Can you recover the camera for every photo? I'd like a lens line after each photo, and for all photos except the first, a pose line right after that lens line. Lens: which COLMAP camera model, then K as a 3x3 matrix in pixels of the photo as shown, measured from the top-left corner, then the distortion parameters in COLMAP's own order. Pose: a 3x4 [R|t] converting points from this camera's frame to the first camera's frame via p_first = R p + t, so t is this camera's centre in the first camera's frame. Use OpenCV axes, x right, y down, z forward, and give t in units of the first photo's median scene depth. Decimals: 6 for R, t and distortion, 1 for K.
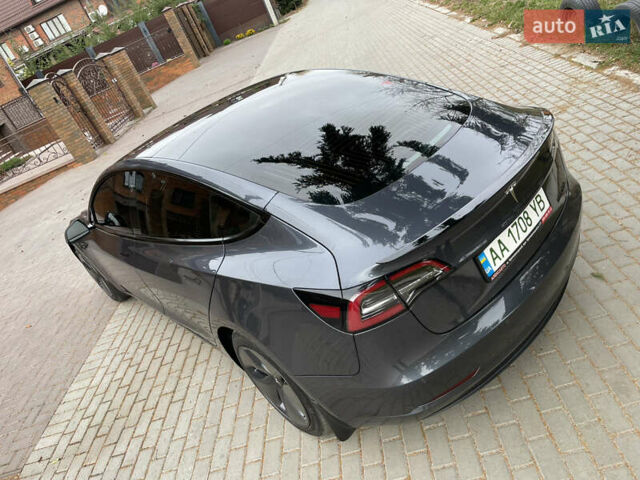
lens RADIAL K [[497.3, 0, 320.0], [0, 497.3, 240.0], [0, 0, 1]] dist [0.078106, -0.114390]
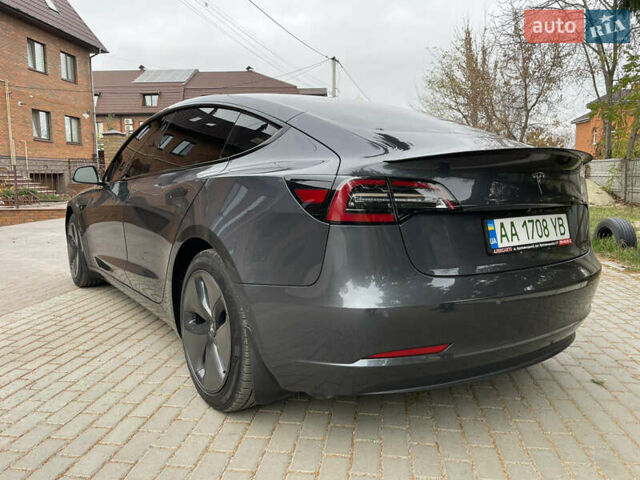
lens RADIAL K [[497.3, 0, 320.0], [0, 497.3, 240.0], [0, 0, 1]] dist [0.078106, -0.114390]
pose [[0.923564, 0.375148, -0.079331, 0.093155], [-0.378857, 0.860865, -0.339675, 0.364314], [-0.059135, 0.343766, 0.937191, 0.140407]]
